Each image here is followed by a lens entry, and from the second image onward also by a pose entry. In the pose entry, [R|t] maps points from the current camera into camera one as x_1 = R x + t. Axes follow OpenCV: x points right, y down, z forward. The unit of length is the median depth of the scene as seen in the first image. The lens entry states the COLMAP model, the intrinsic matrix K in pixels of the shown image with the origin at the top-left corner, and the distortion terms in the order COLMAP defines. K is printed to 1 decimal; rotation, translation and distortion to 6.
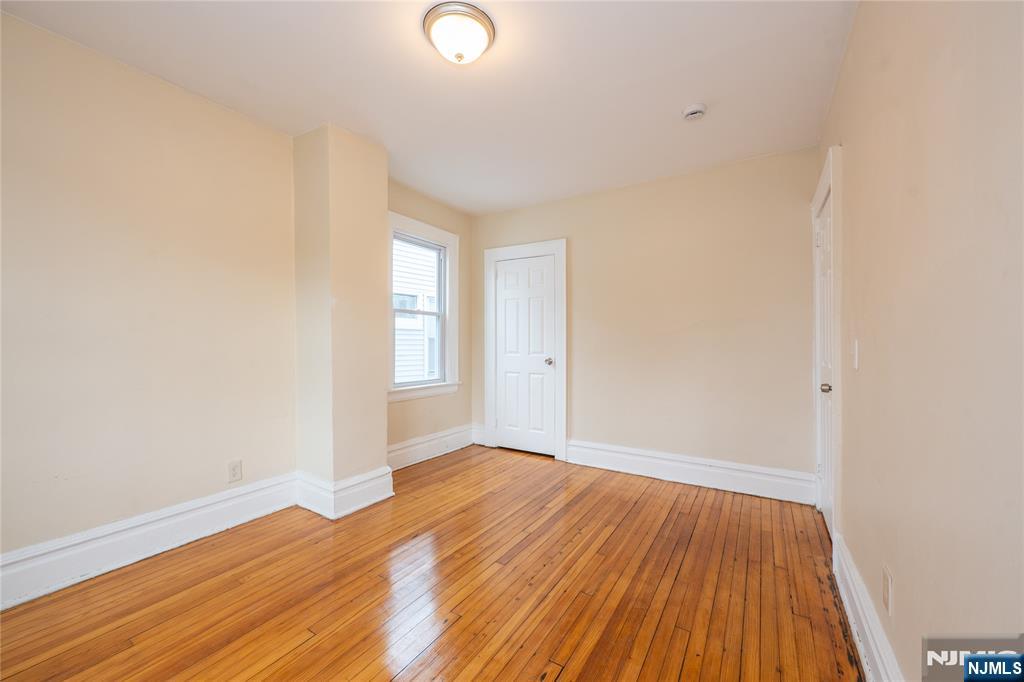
lens RADIAL K [[408.1, 0, 505.1], [0, 408.1, 347.0], [0, 0, 1]] dist [-0.000070, 0.000077]
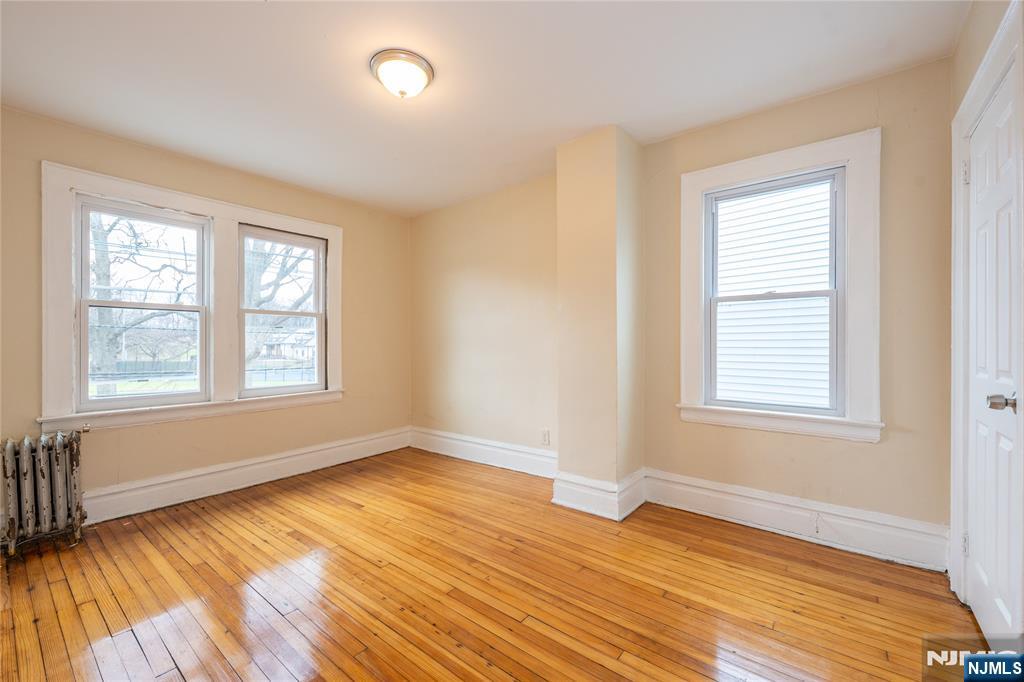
lens RADIAL K [[408.1, 0, 505.1], [0, 408.1, 347.0], [0, 0, 1]] dist [-0.000070, 0.000077]
pose [[-0.106768, 0.005932, -0.994266, 0.585118], [-0.010200, 0.999923, 0.007061, -0.006982], [0.994232, 0.010895, -0.106699, 0.822214]]
